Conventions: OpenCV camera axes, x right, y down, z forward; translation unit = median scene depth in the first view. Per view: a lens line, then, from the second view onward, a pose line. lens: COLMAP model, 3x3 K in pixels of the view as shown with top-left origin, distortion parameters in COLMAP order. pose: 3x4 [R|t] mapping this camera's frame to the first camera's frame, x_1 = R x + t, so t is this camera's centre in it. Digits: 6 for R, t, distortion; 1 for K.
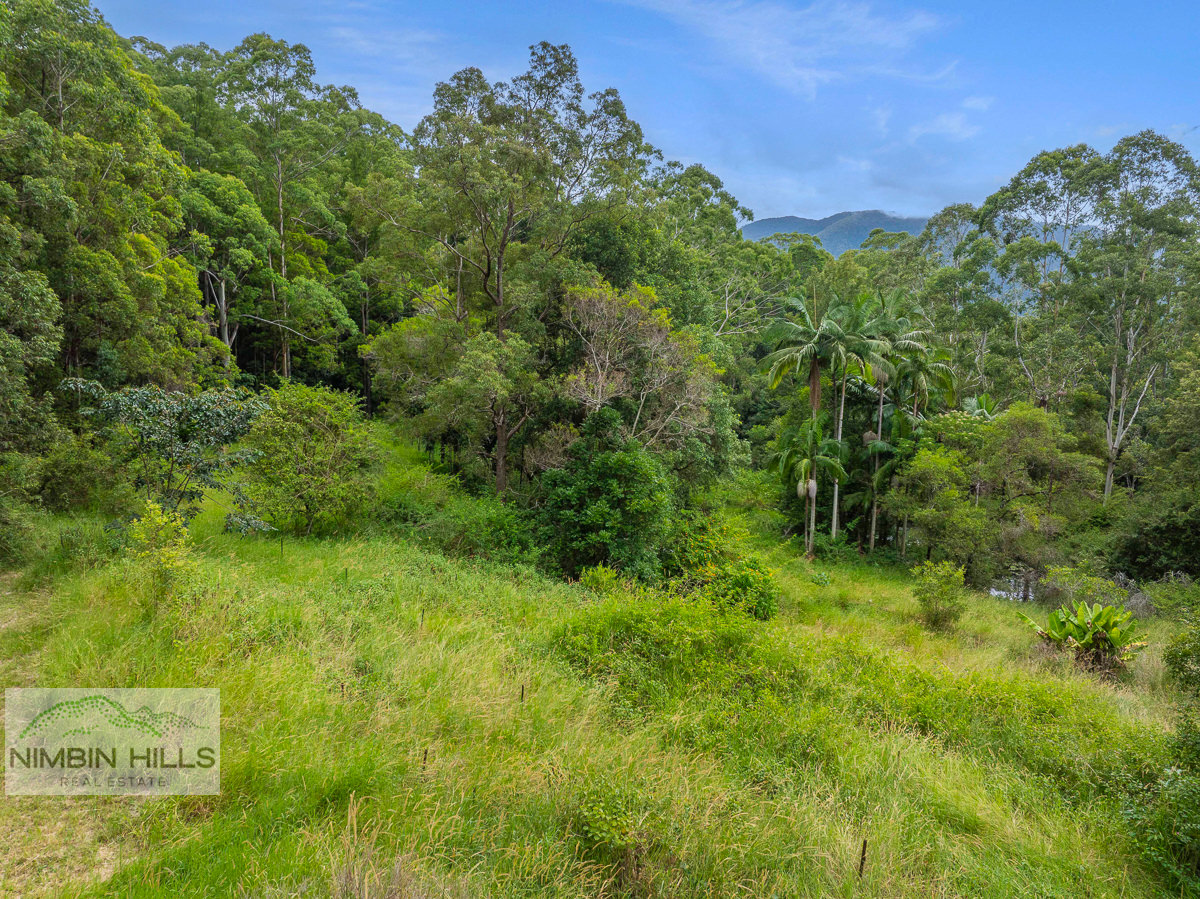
lens RADIAL K [[857.4, 0, 600.3], [0, 857.4, 448.6], [0, 0, 1]] dist [-0.048136, 0.016633]
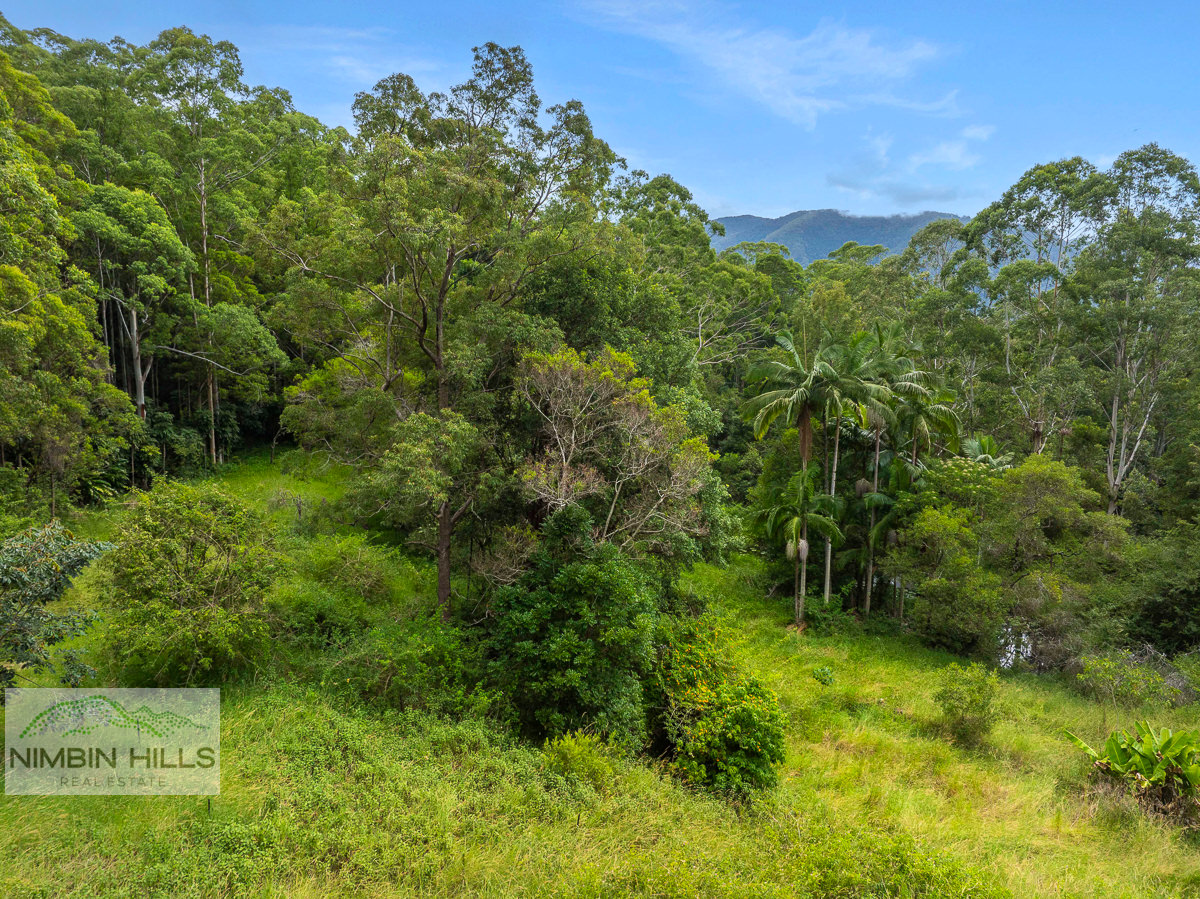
lens RADIAL K [[857.4, 0, 600.9], [0, 857.4, 447.2], [0, 0, 1]] dist [-0.048136, 0.016633]
pose [[0.998829, -0.009961, 0.047354, -0.002433], [0.009957, 0.999950, 0.000319, -0.061637], [-0.047354, 0.000153, 0.998878, 0.124183]]
